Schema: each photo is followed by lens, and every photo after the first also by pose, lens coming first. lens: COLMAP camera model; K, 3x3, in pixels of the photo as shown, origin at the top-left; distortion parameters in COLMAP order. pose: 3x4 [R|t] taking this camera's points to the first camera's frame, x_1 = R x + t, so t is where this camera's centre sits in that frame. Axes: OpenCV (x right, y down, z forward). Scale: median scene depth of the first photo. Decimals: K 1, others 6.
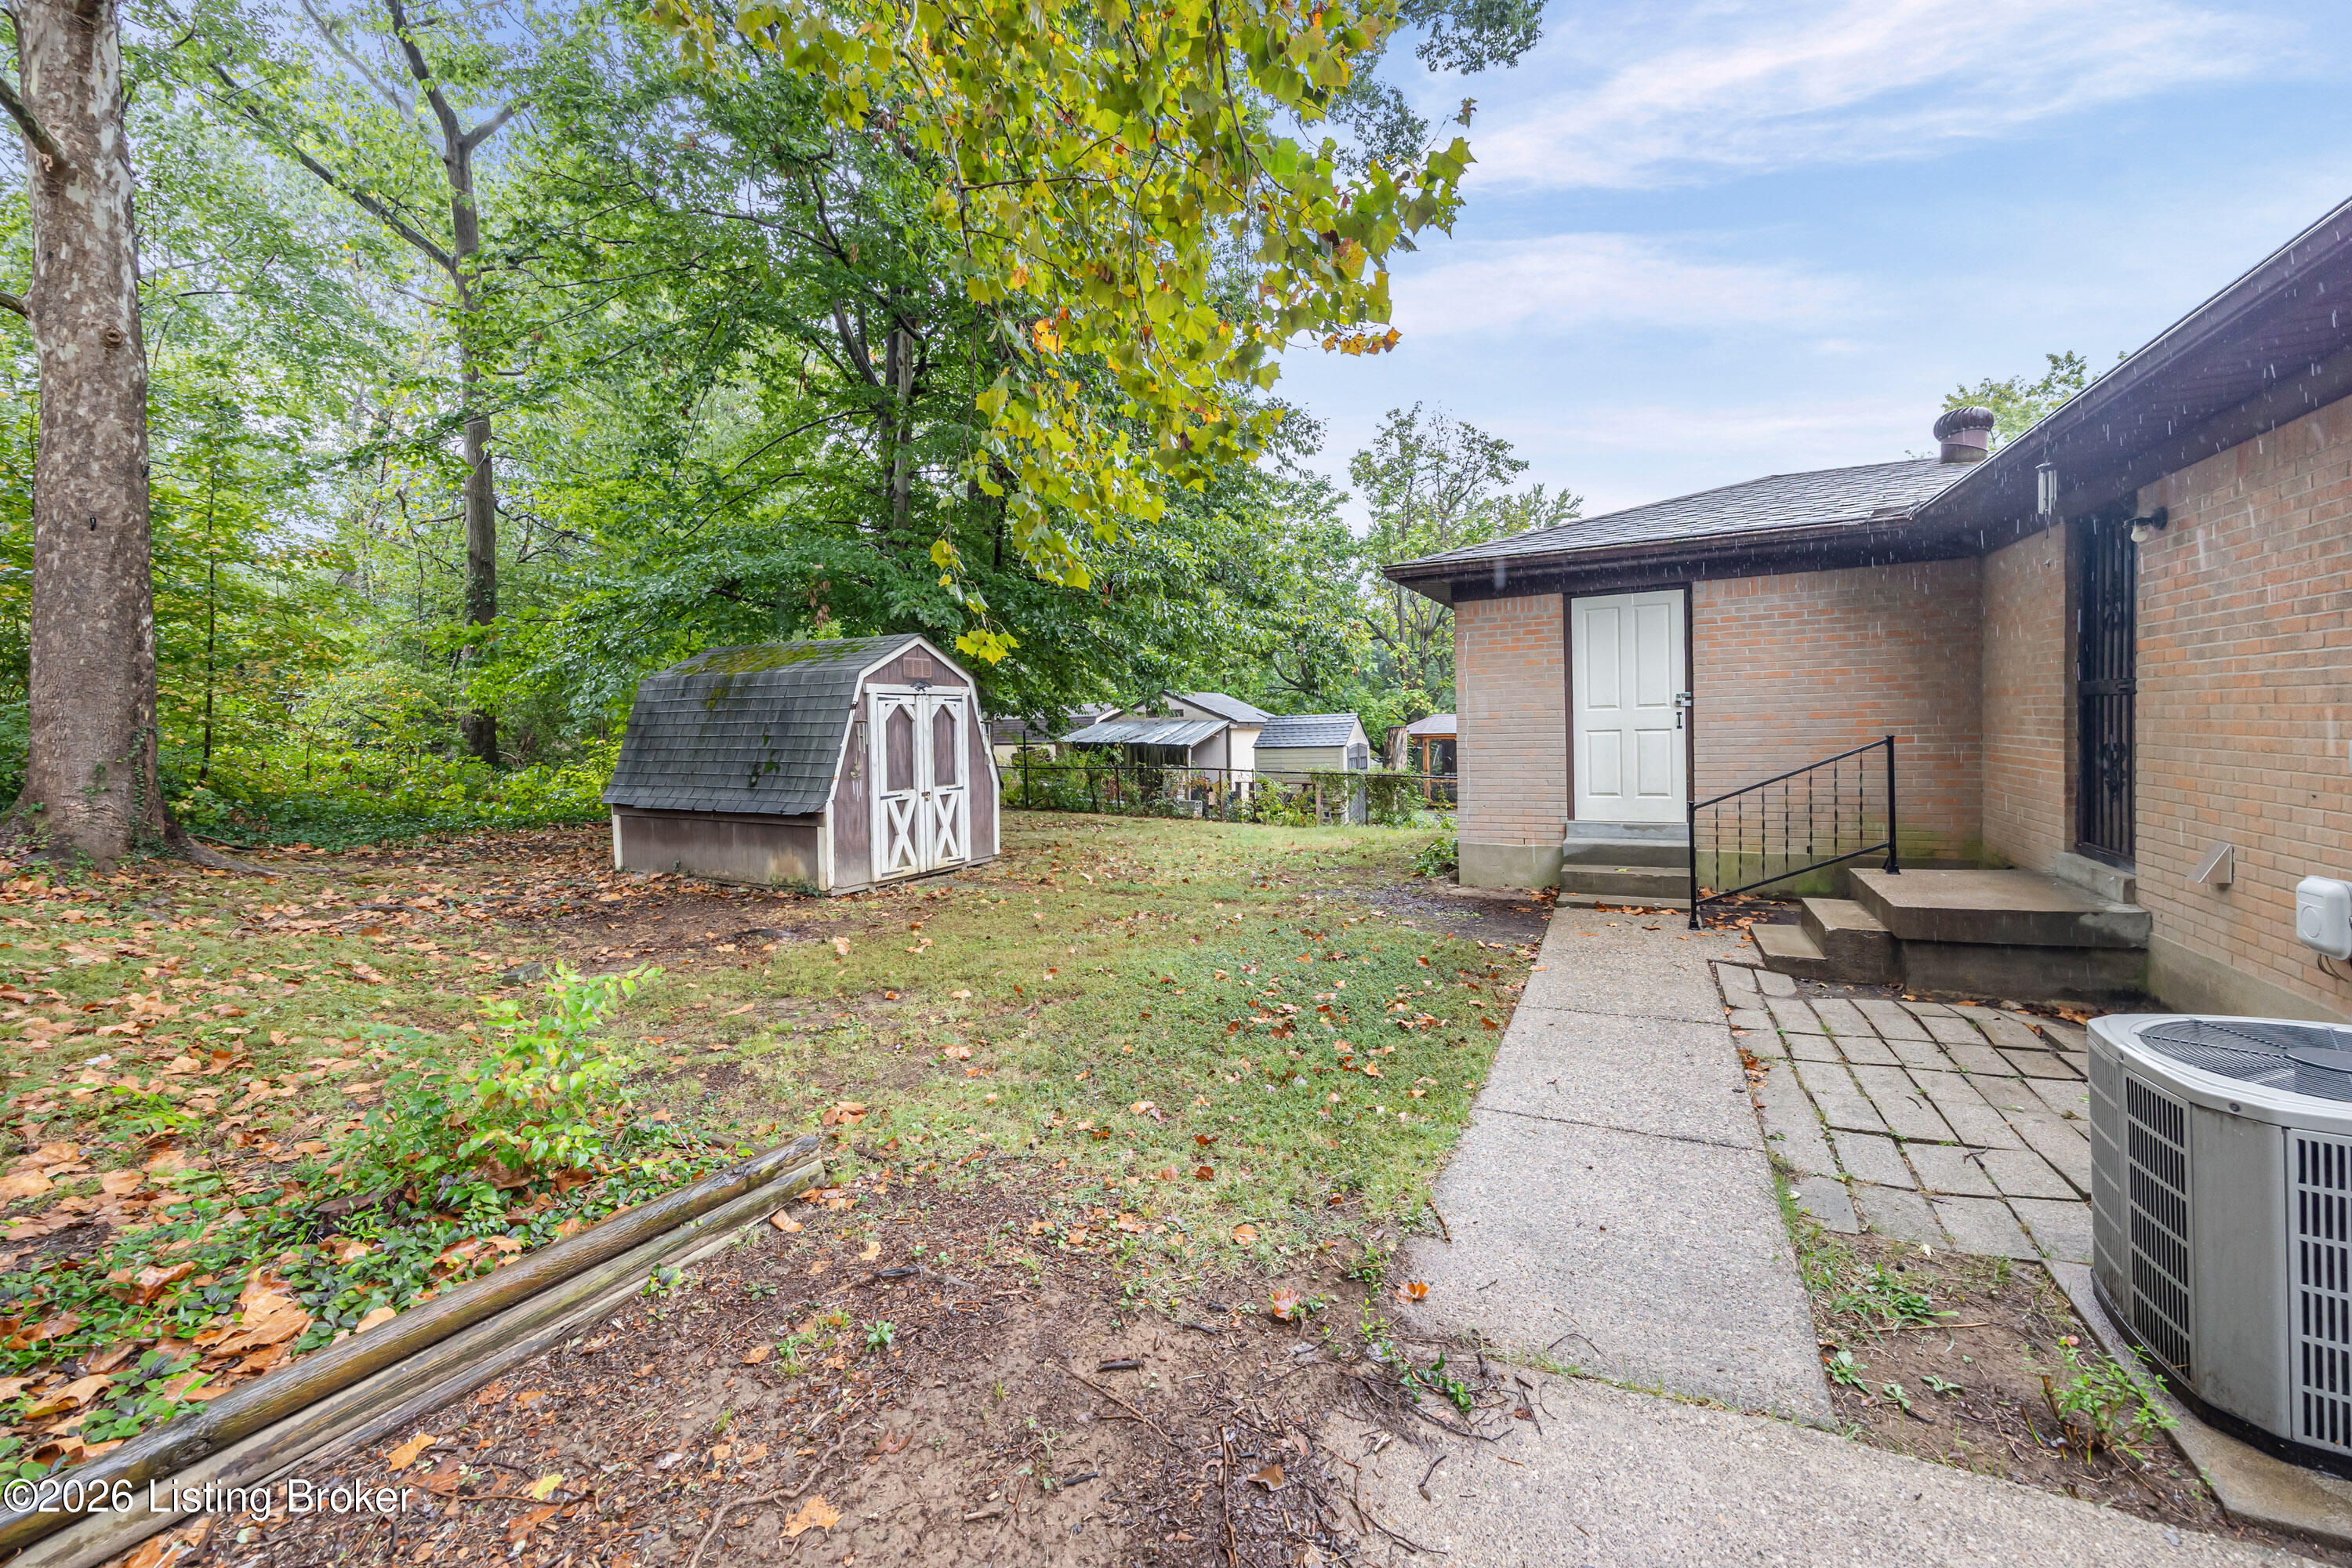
lens RADIAL K [[942.8, 0, 1185.9], [0, 942.8, 740.3], [0, 0, 1]] dist [0.000777, -0.005487]
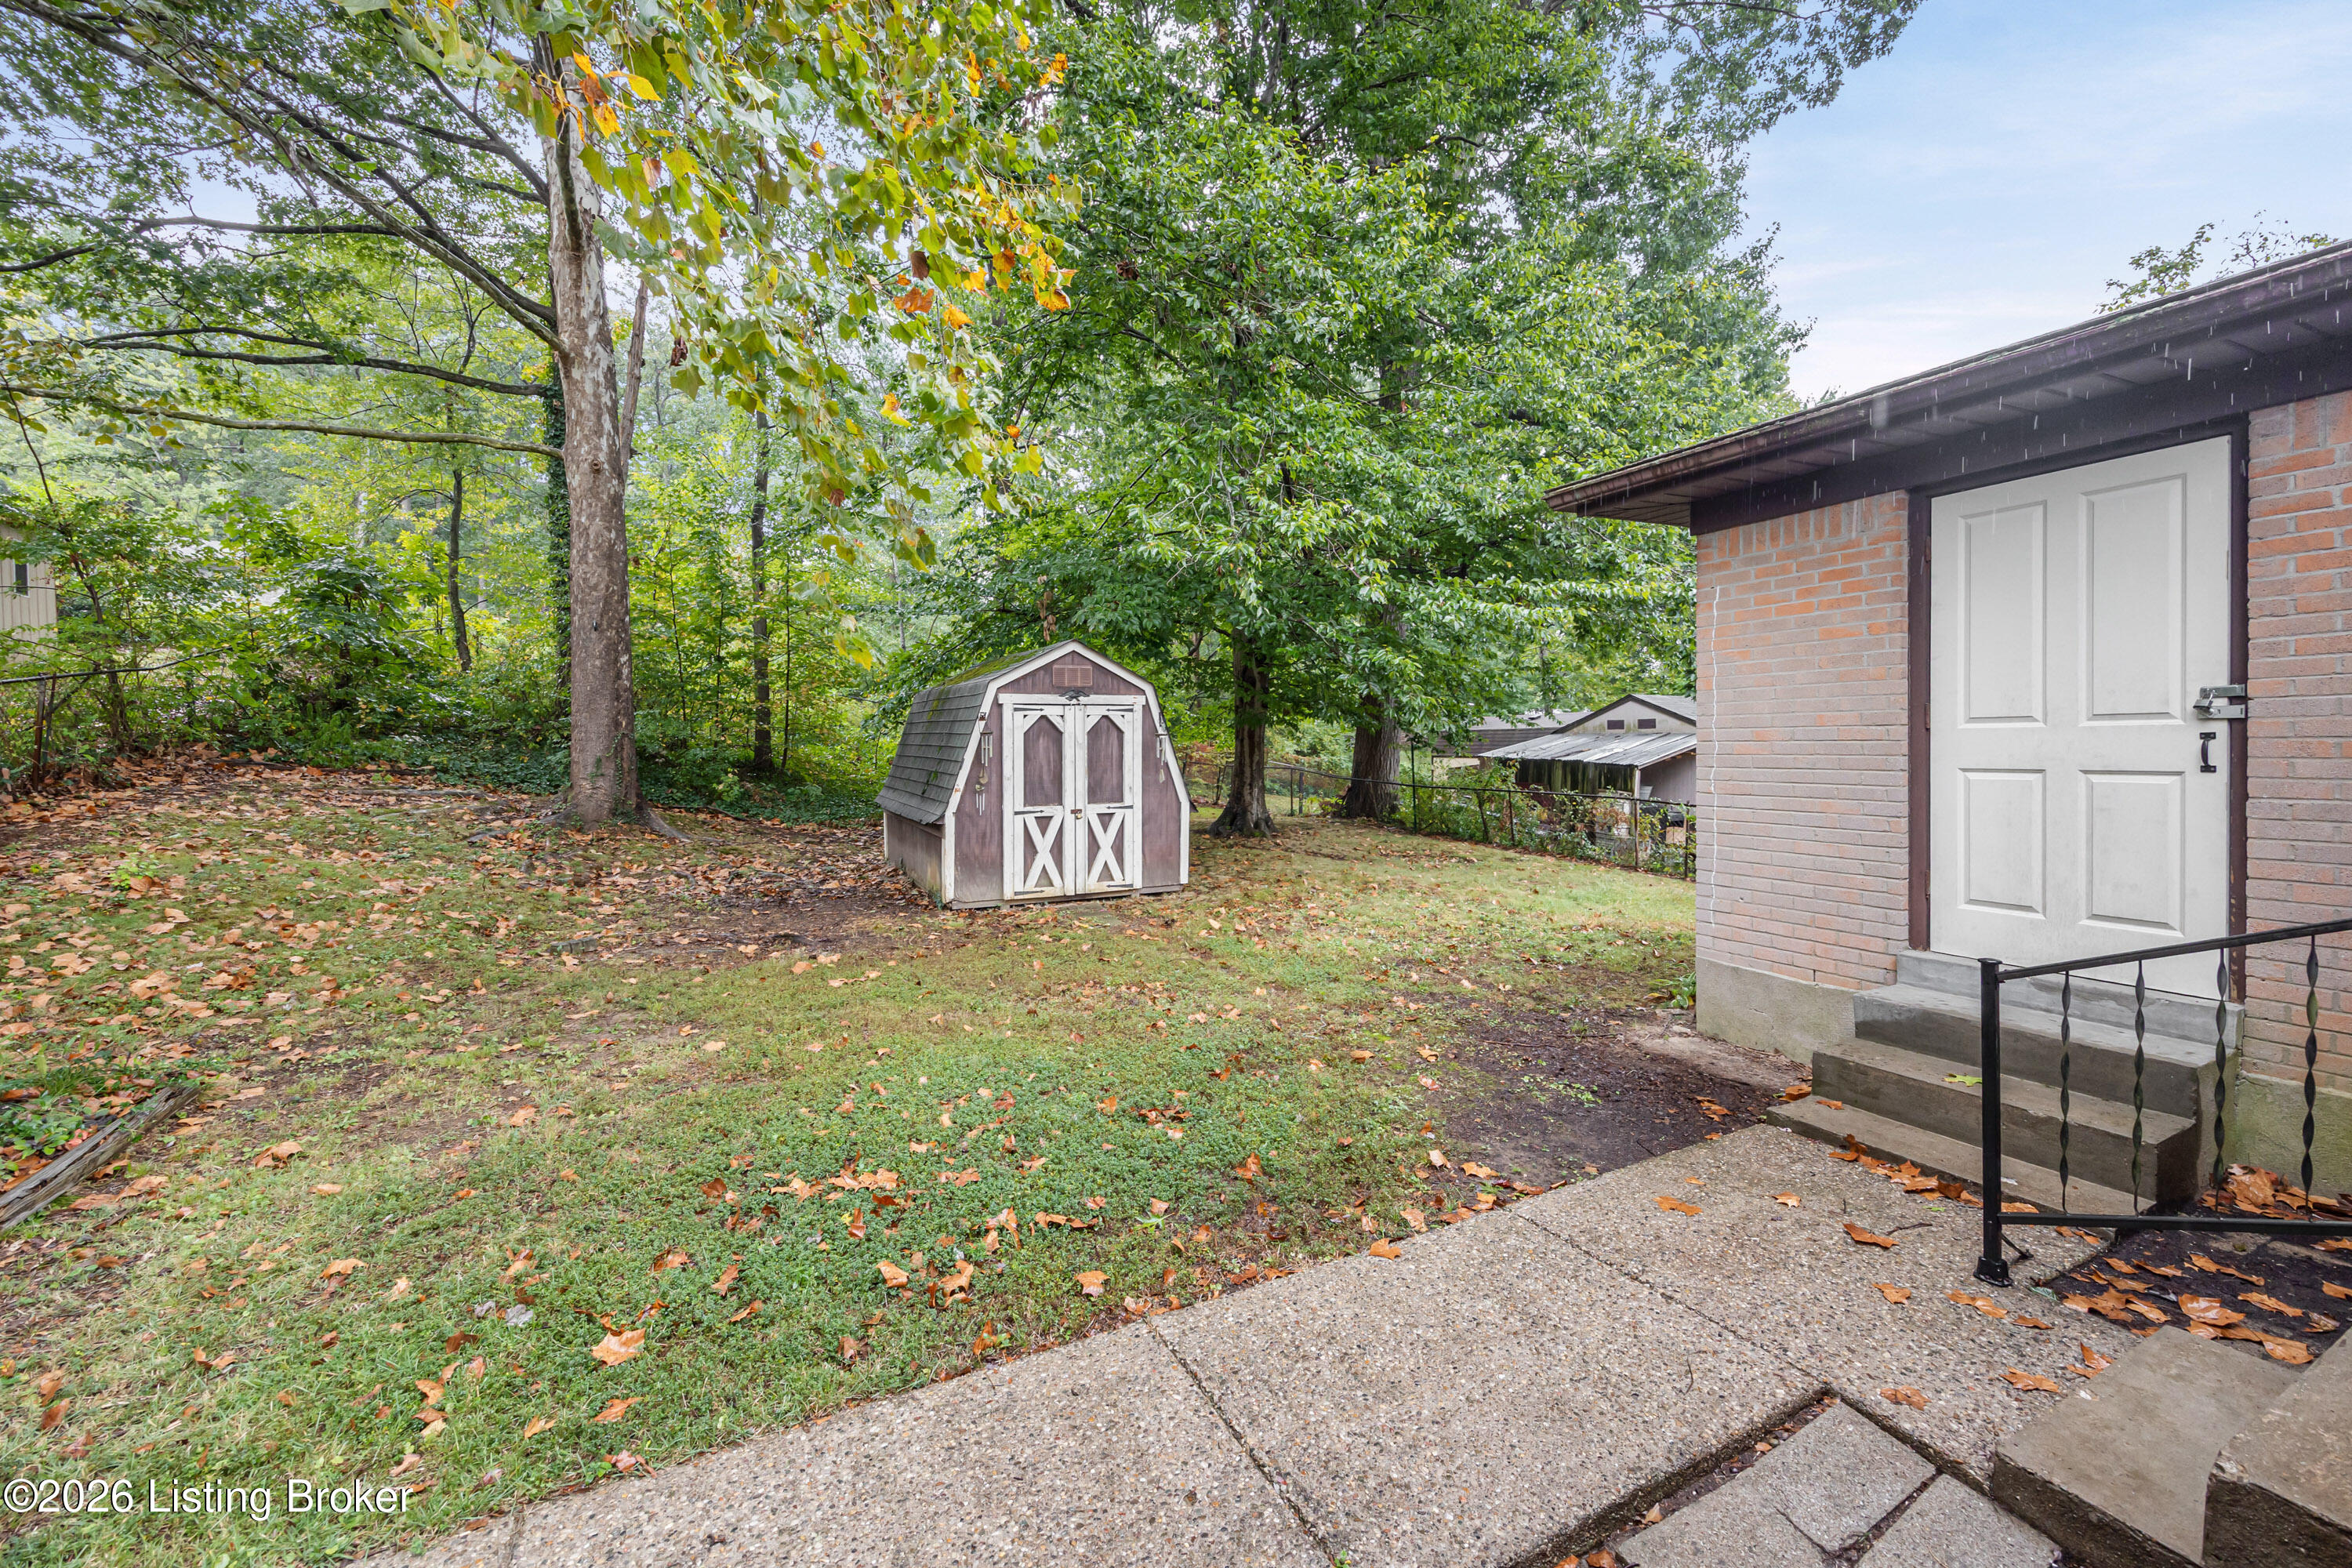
lens RADIAL K [[928.1, 0, 1165.1], [0, 928.1, 737.3], [0, 0, 1]] dist [-0.000887, -0.000024]
pose [[0.777830, 0.013534, -0.628329, 0.382037], [-0.020073, 0.999793, -0.003314, -0.015349], [0.628154, 0.015190, 0.777940, 0.354050]]
